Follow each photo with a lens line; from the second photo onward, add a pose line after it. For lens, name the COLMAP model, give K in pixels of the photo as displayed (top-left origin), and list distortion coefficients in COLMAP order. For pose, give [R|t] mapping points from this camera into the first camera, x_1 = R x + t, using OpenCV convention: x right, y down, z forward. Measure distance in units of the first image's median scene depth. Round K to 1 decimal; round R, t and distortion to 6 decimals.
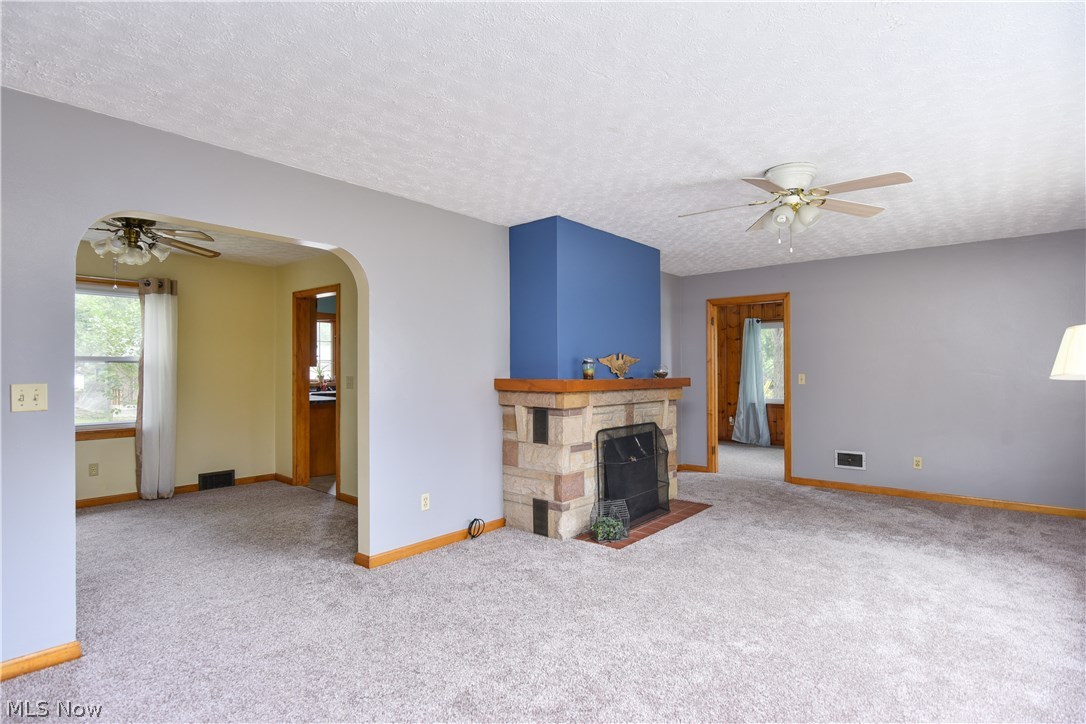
lens RADIAL K [[544.7, 0, 543.0], [0, 544.7, 362.0], [0, 0, 1]] dist [-0.038210, 0.000037]
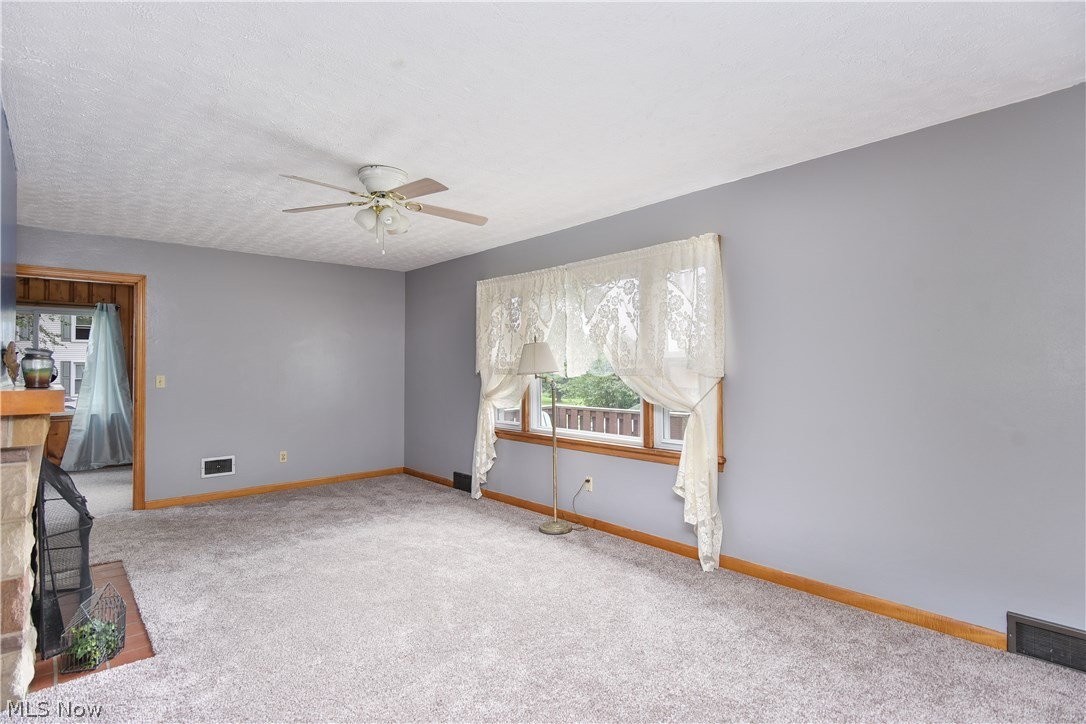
lens RADIAL K [[537.3, 0, 543.0], [0, 537.3, 362.0], [0, 0, 1]] dist [-0.020660, -0.000143]
pose [[0.123519, 0.012697, 0.992261, -0.406881], [-0.011317, 0.999871, -0.011385, 0.005979], [-0.992278, -0.009823, 0.123647, 0.469512]]
